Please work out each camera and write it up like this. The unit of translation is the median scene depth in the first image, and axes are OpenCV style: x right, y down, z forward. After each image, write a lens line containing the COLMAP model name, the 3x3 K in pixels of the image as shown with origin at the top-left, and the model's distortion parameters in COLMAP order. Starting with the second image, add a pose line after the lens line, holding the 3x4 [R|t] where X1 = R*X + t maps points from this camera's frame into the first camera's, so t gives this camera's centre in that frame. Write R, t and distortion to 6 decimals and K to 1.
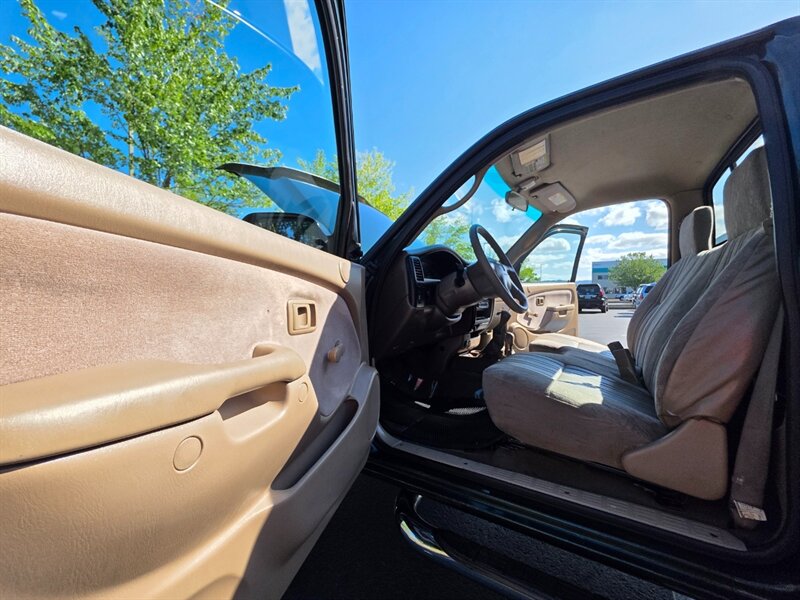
lens RADIAL K [[318.2, 0, 397.8], [0, 318.2, 298.3], [0, 0, 1]] dist [0.002324, -0.000292]
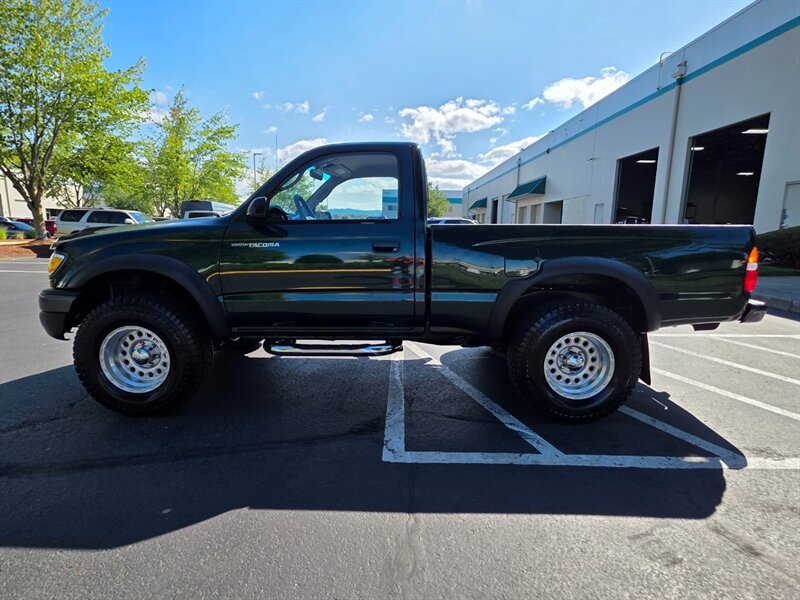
lens RADIAL K [[414.2, 0, 400.0], [0, 414.2, 300.0], [0, 0, 1]] dist [0.001538, 0.000338]
pose [[0.829813, -0.079041, 0.552416, -0.380938], [-0.012584, 0.987016, 0.160128, -0.020346], [-0.557900, -0.139828, 0.818044, -0.815217]]
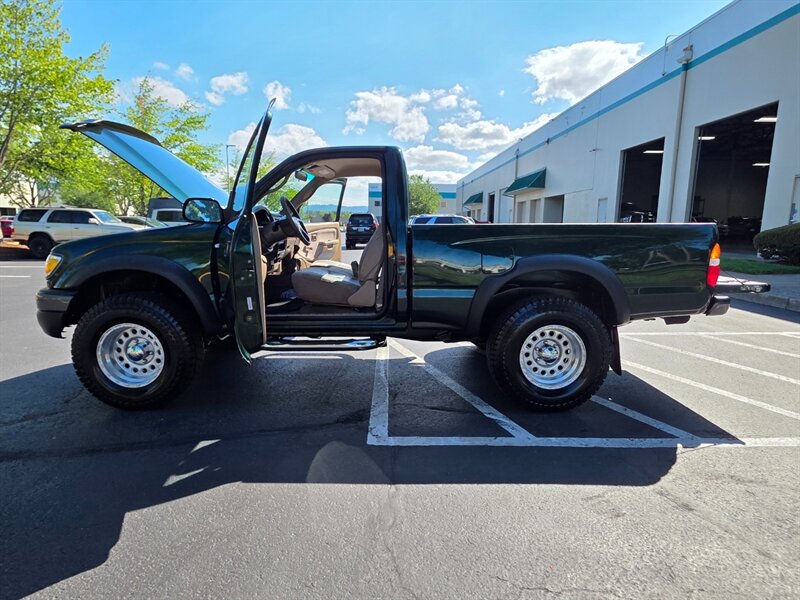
lens RADIAL K [[467.2, 0, 393.8], [0, 467.2, 305.7], [0, 0, 1]] dist [0.003301, 0.000852]
pose [[0.824145, -0.085328, 0.559915, -0.518749], [-0.005325, 0.987375, 0.158308, -0.028381], [-0.566355, -0.133450, 0.813286, -1.064891]]
